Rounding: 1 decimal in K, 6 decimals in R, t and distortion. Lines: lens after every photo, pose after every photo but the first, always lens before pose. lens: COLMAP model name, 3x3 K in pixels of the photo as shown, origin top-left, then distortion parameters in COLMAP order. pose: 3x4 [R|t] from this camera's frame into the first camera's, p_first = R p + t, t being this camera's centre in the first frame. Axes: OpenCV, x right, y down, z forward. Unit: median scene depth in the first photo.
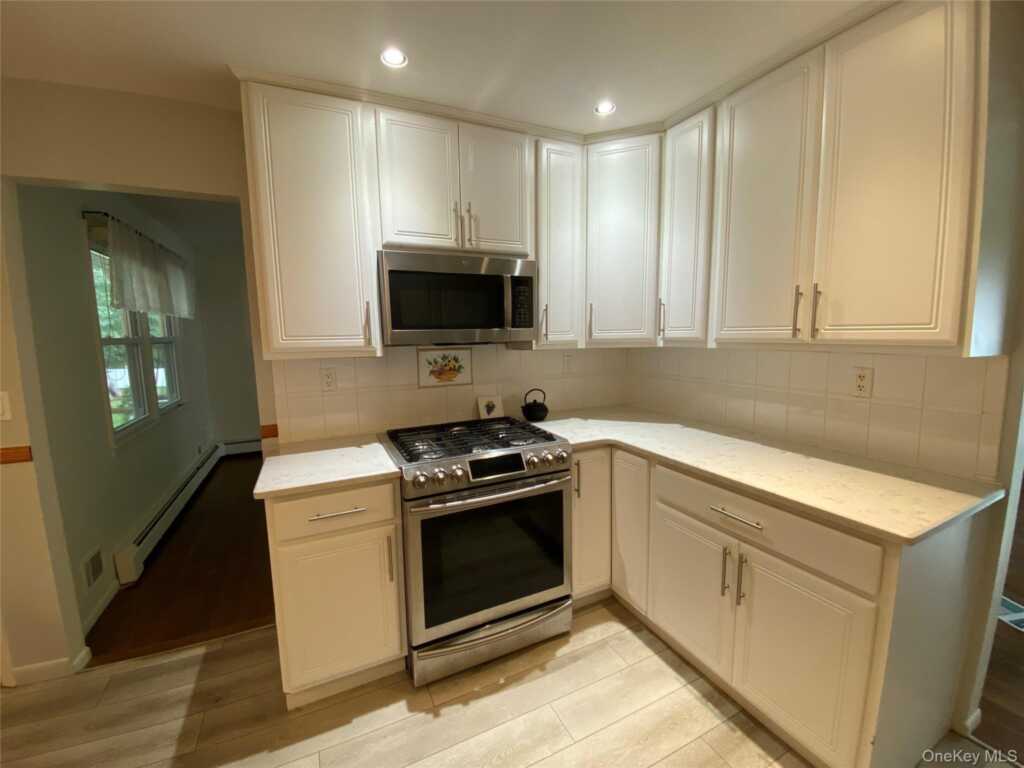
lens RADIAL K [[411.0, 0, 506.7], [0, 411.0, 381.0], [0, 0, 1]] dist [-0.000391, -0.012176]
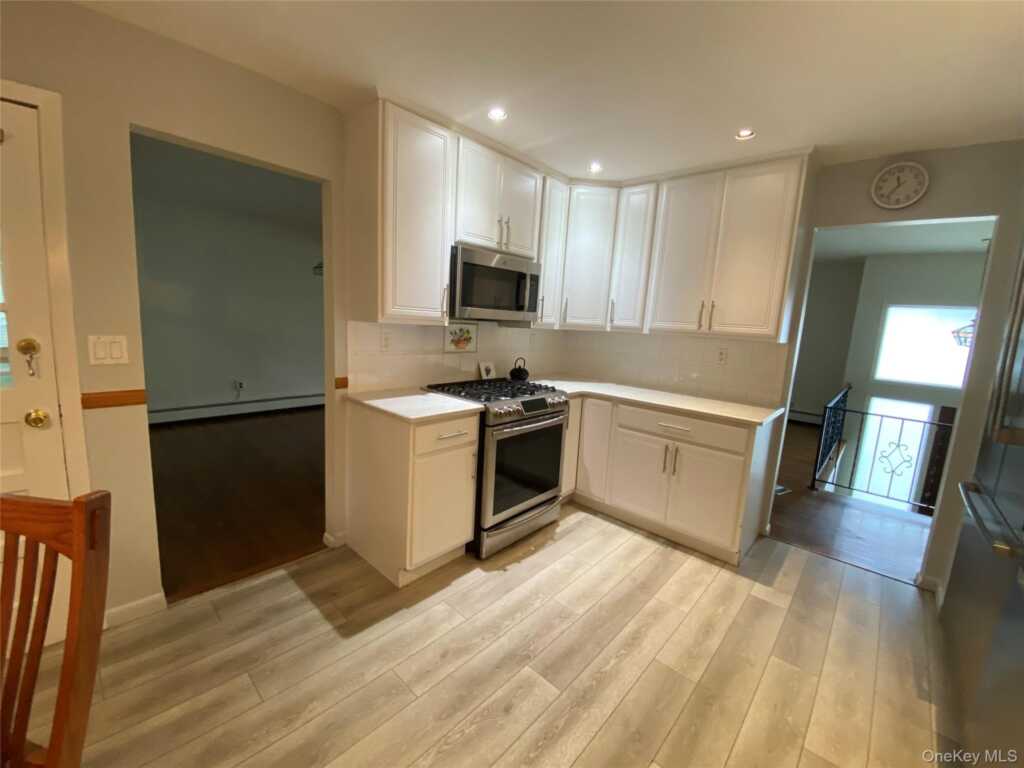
lens RADIAL K [[417.1, 0, 493.9], [0, 417.1, 383.9], [0, 0, 1]] dist [0.001048, -0.013548]
pose [[0.927342, 0.011132, 0.374048, -0.658468], [-0.028196, 0.998795, 0.040178, 0.067722], [-0.373150, -0.047805, 0.926539, -0.302146]]
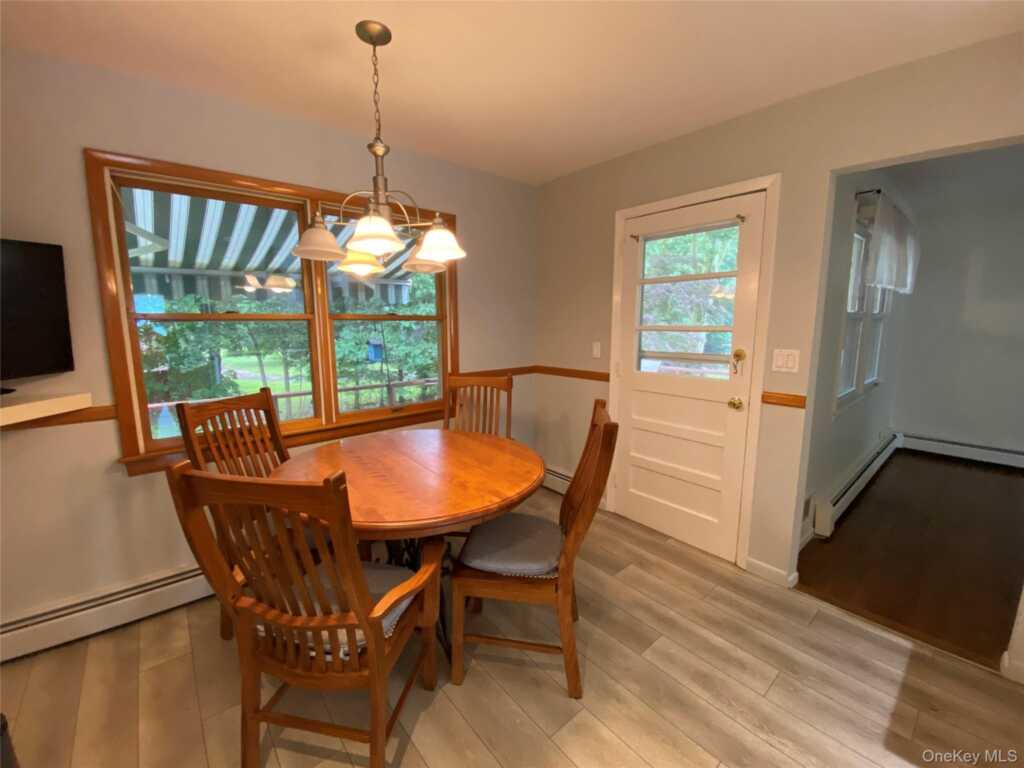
lens RADIAL K [[411.0, 0, 506.7], [0, 411.0, 381.0], [0, 0, 1]] dist [-0.000391, -0.012176]
pose [[0.245525, 0.151600, -0.957463, -0.189890], [-0.108836, 0.985762, 0.128172, 0.047221], [0.963261, 0.072737, 0.258528, -0.181805]]
